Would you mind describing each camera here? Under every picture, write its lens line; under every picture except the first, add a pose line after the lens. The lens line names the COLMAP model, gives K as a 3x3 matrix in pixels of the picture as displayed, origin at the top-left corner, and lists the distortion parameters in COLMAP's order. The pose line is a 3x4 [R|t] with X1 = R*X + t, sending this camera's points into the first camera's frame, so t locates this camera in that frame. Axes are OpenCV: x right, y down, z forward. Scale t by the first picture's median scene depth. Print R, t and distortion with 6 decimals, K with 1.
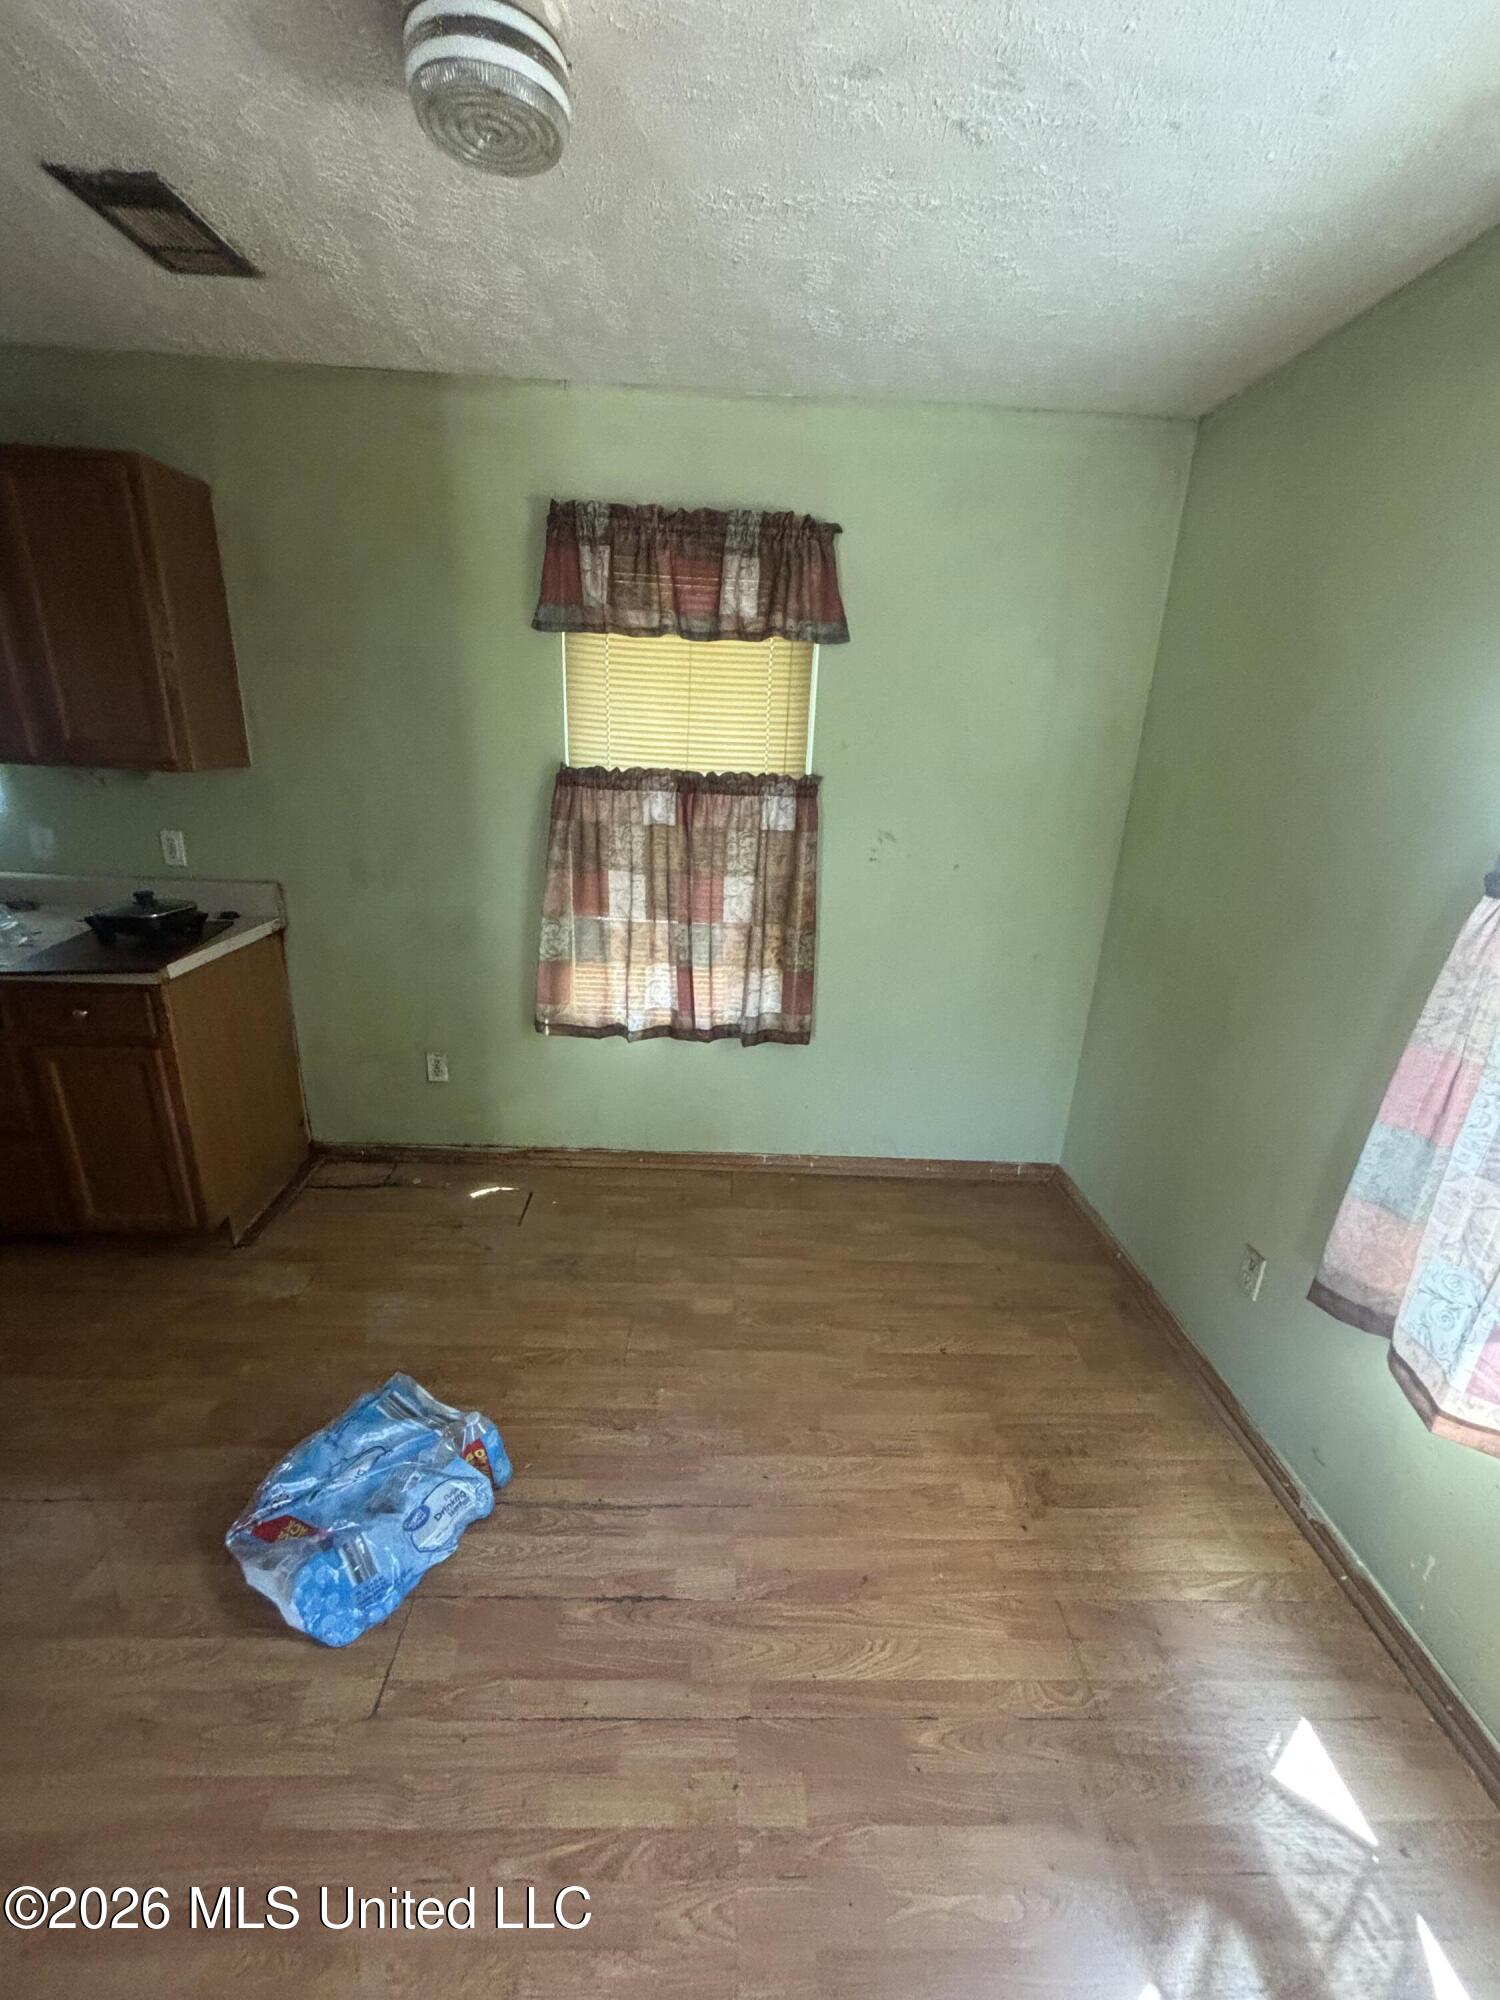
lens RADIAL K [[804.0, 0, 749.7], [0, 804.0, 996.1], [0, 0, 1]] dist [-0.001847, 0.000463]
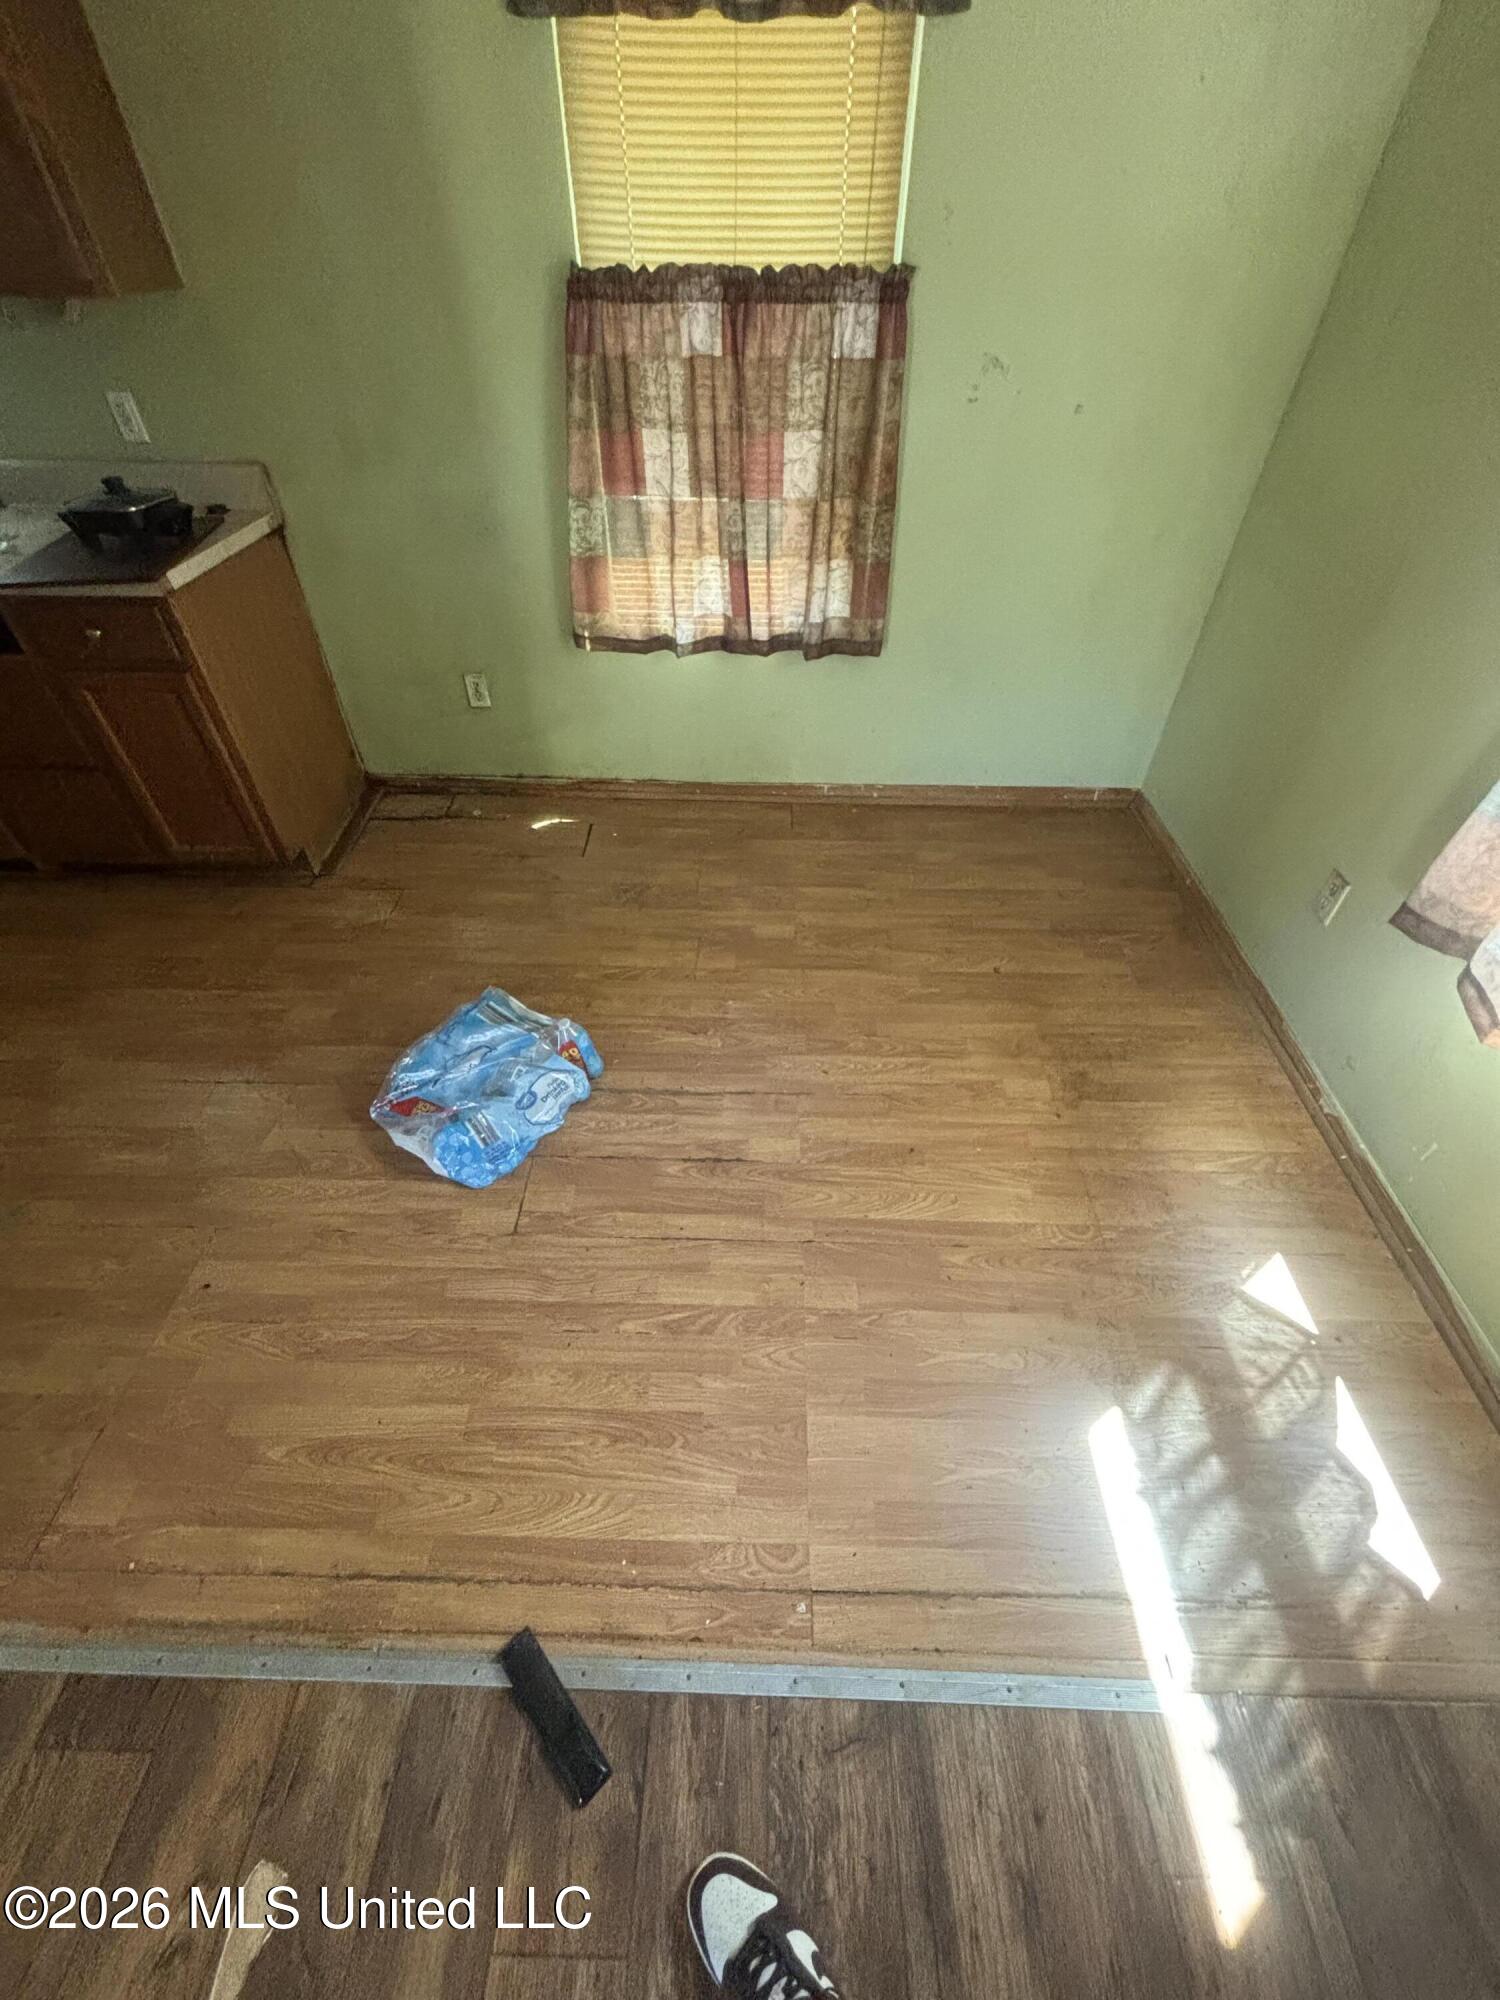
lens RADIAL K [[806.4, 0, 742.9], [0, 806.4, 994.9], [0, 0, 1]] dist [-0.001955, 0.000183]
pose [[0.997473, 0.005812, -0.070815, -0.016587], [0.025186, 0.903016, 0.428869, 0.017794], [0.066439, -0.429568, 0.900587, 0.031097]]
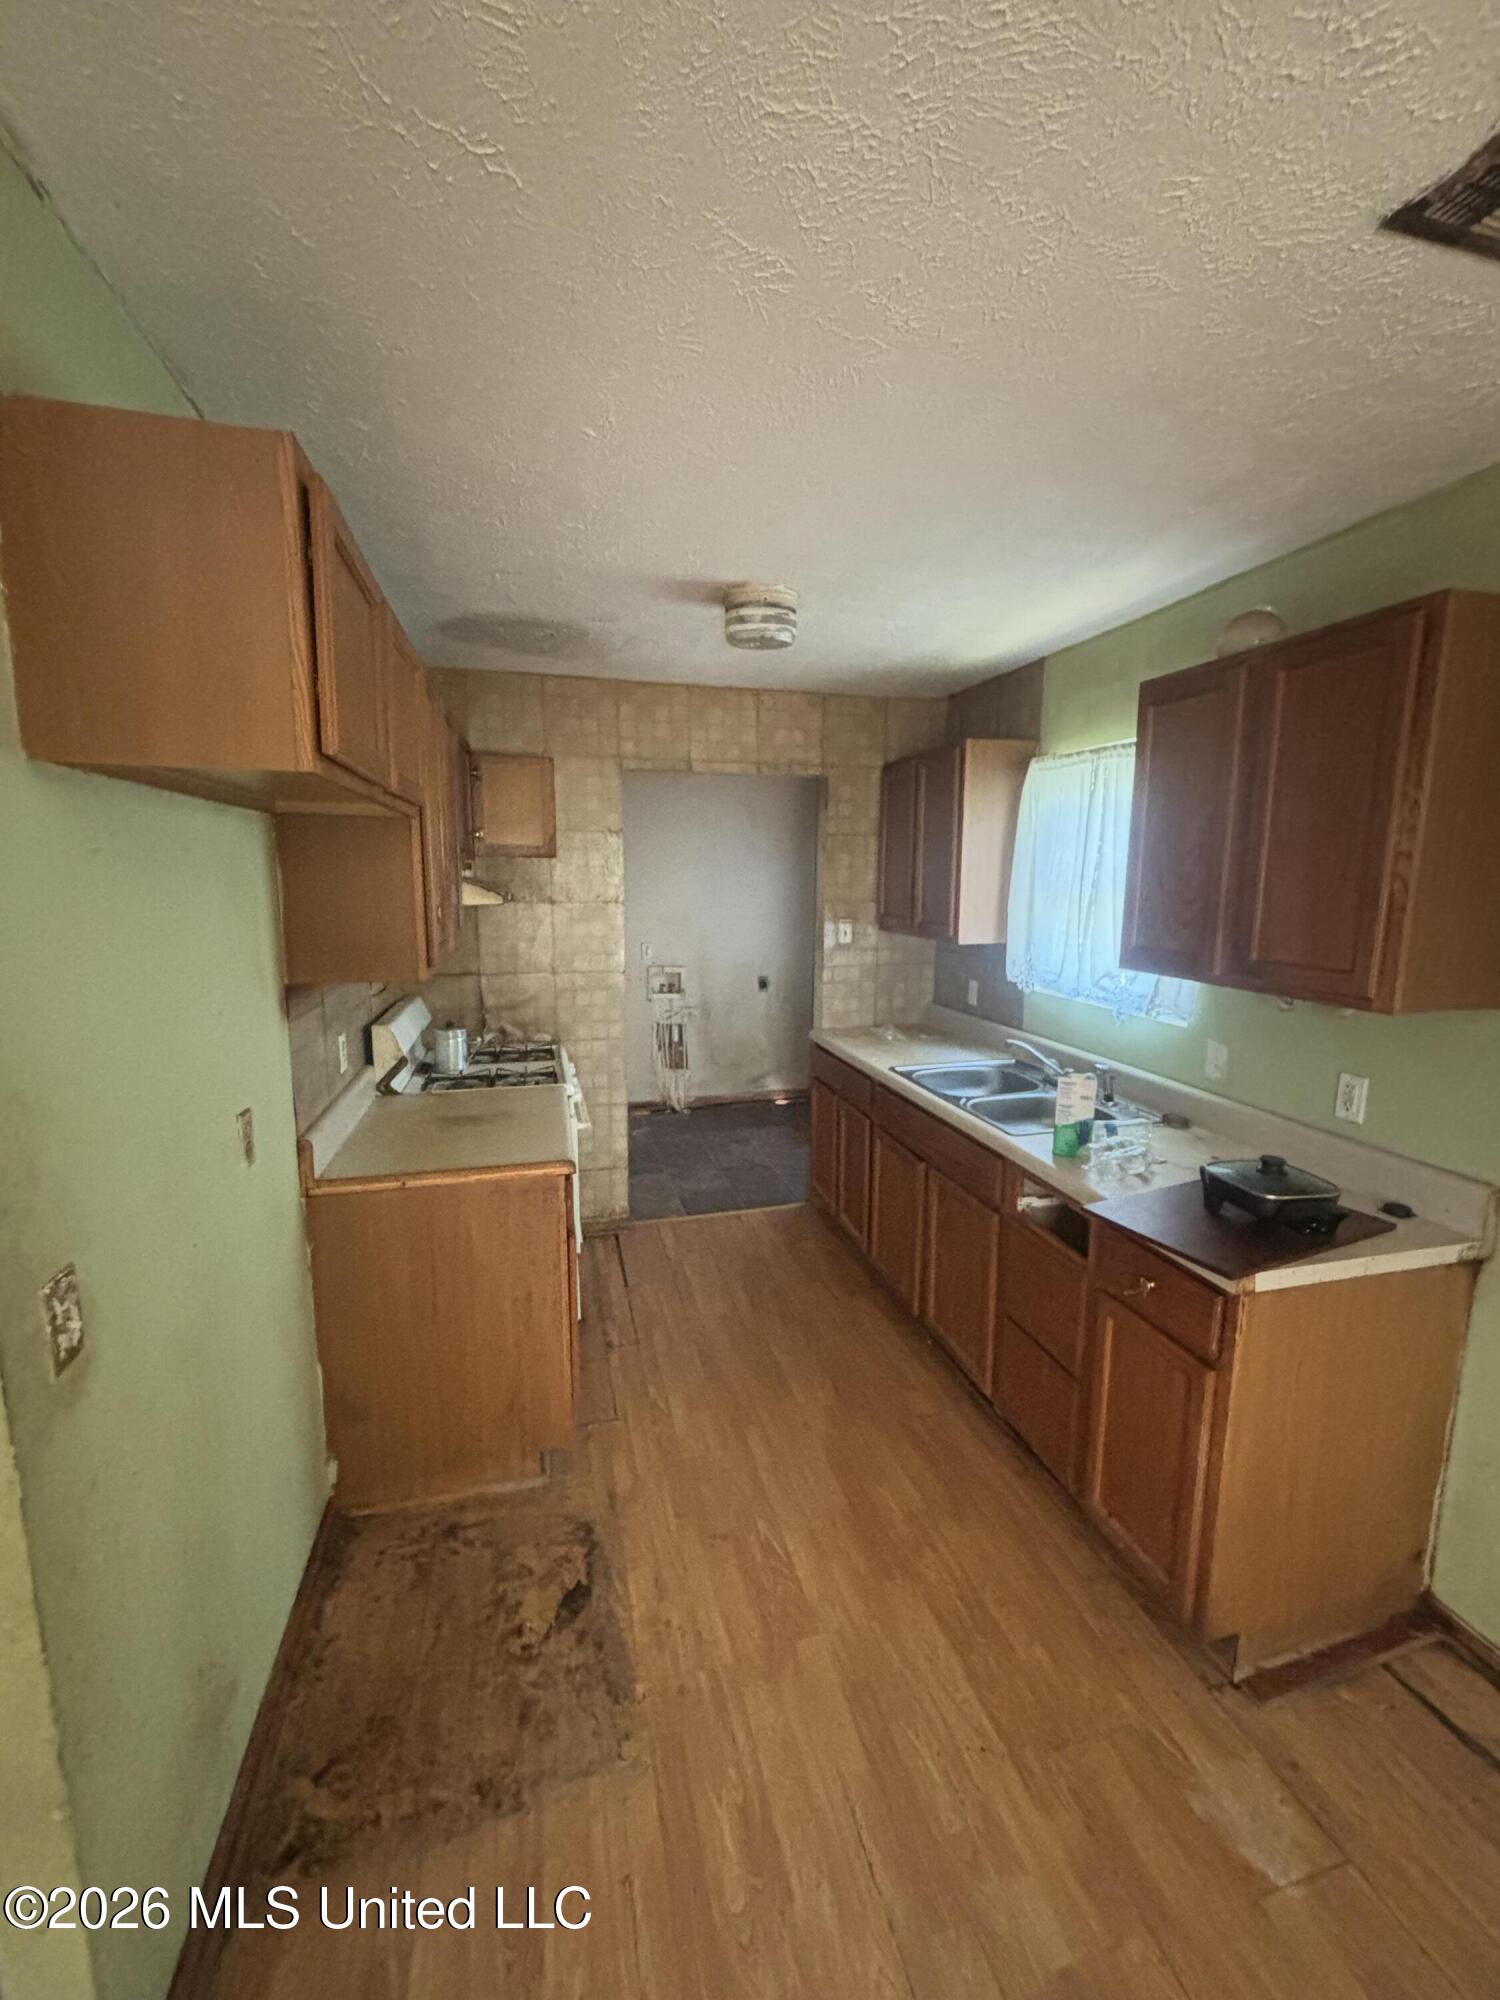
lens RADIAL K [[804.0, 0, 749.7], [0, 804.0, 996.1], [0, 0, 1]] dist [-0.001847, 0.000463]
pose [[0.223889, 0.108035, -0.968608, -0.160127], [-0.308168, 0.950695, 0.034806, -0.155339], [0.924612, 0.290701, 0.246143, 0.332300]]
